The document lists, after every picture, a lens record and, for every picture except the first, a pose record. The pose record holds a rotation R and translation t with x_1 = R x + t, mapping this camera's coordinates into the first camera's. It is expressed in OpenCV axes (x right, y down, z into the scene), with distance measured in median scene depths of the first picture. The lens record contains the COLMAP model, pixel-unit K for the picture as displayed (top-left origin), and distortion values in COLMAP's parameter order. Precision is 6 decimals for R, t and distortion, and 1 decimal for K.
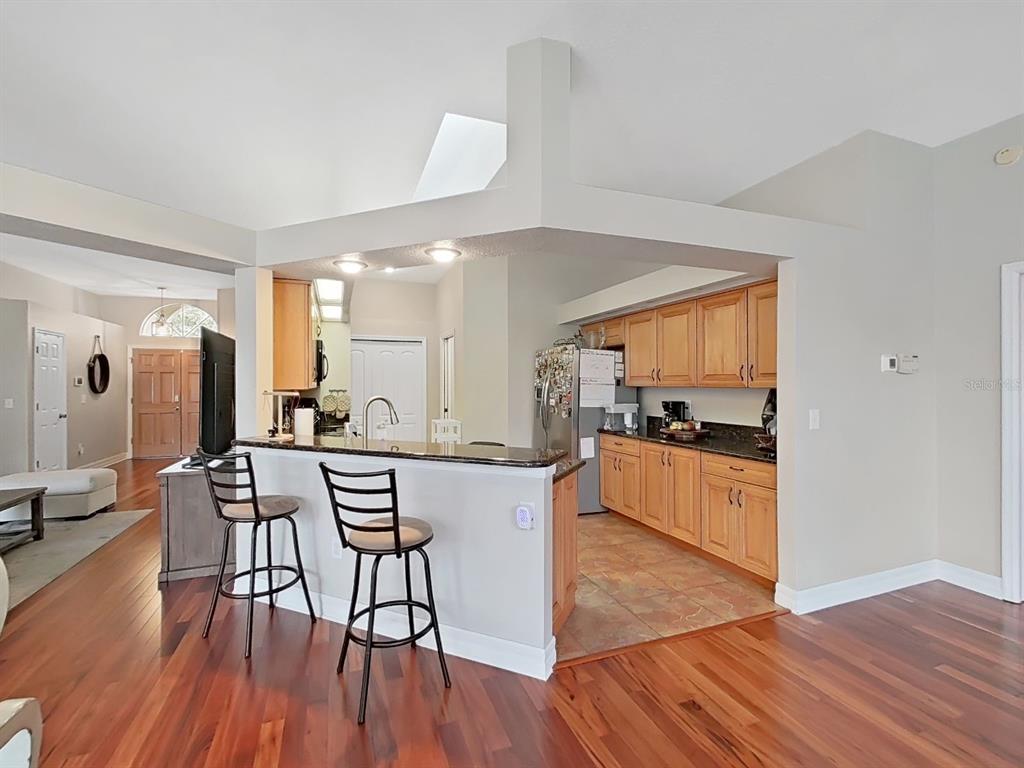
lens RADIAL K [[468.2, 0, 512.0], [0, 468.2, 384.0], [0, 0, 1]] dist [-0.004127, -0.000614]
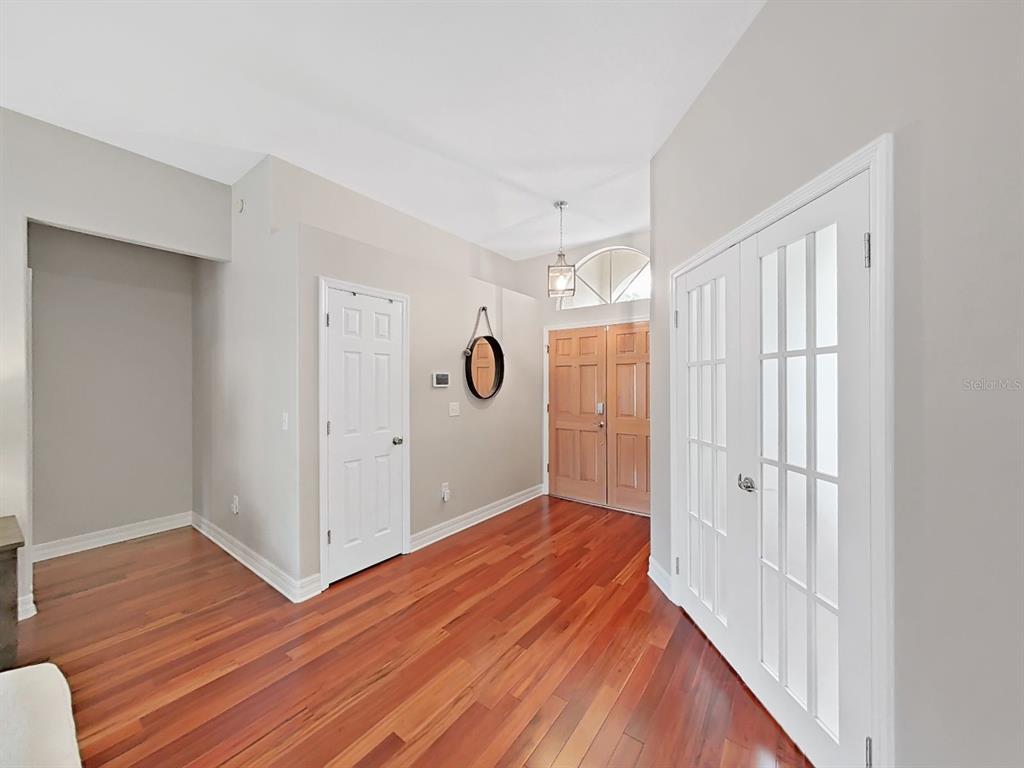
lens RADIAL K [[380.7, 0, 512.4], [0, 380.7, 382.9], [0, 0, 1]] dist [0.000359, -0.000065]
pose [[0.543584, 0.001802, -0.839353, -0.439998], [-0.000323, 0.999998, 0.001938, -0.002576], [0.839355, -0.000782, 0.543583, 0.759855]]
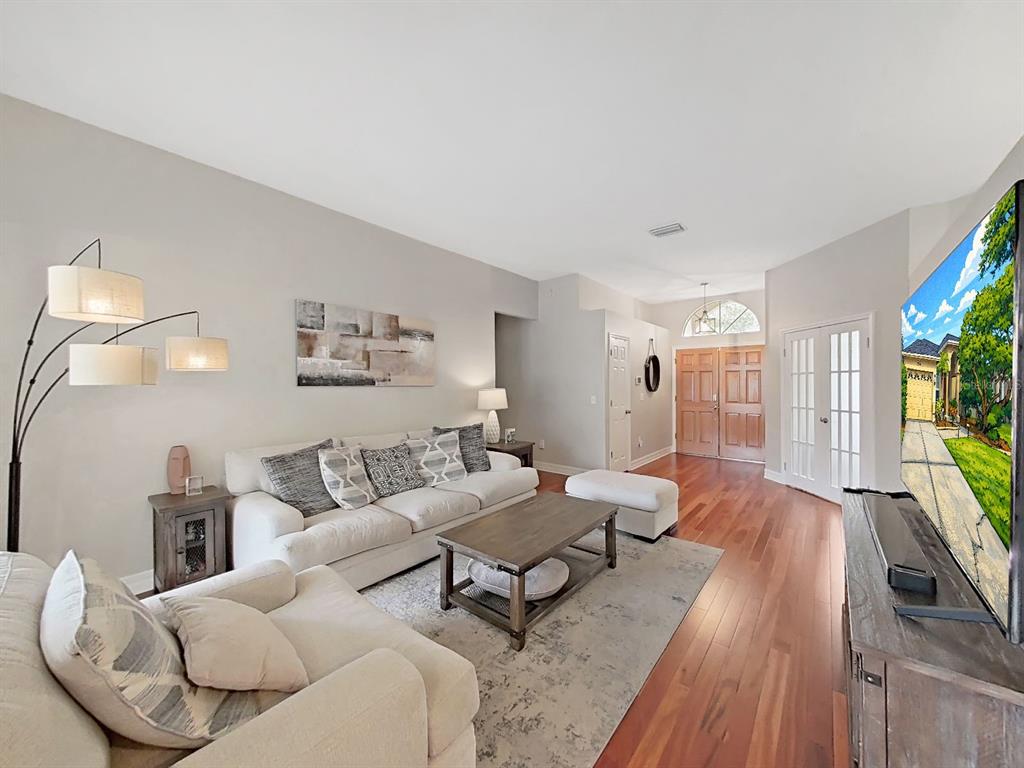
lens RADIAL K [[380.7, 0, 512.4], [0, 380.7, 382.9], [0, 0, 1]] dist [0.000359, -0.000065]
pose [[0.497959, 0.001688, -0.867199, -0.278765], [0.000215, 0.999998, 0.002070, -0.001969], [0.867200, -0.001217, 0.497958, 0.274515]]
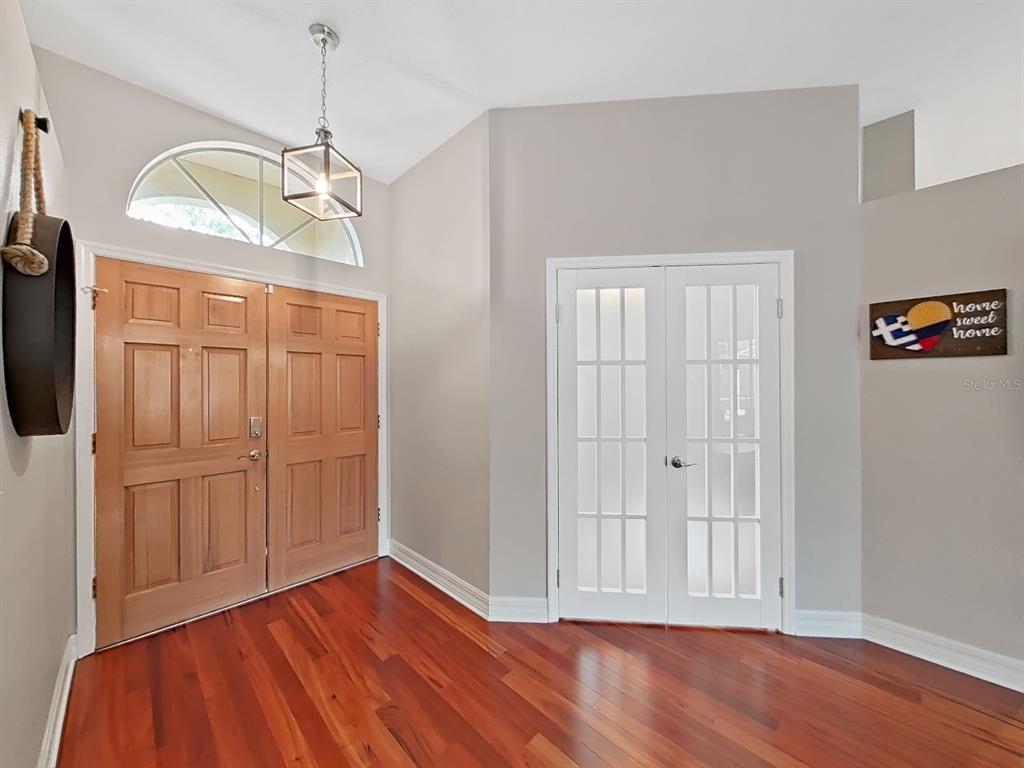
lens RADIAL K [[380.7, 0, 512.4], [0, 380.7, 382.9], [0, 0, 1]] dist [0.000359, -0.000065]
pose [[0.904902, 0.005145, 0.425589, -0.790983], [-0.003375, 0.999982, -0.004911, 0.000198], [-0.425607, 0.003008, 0.904903, 0.795047]]
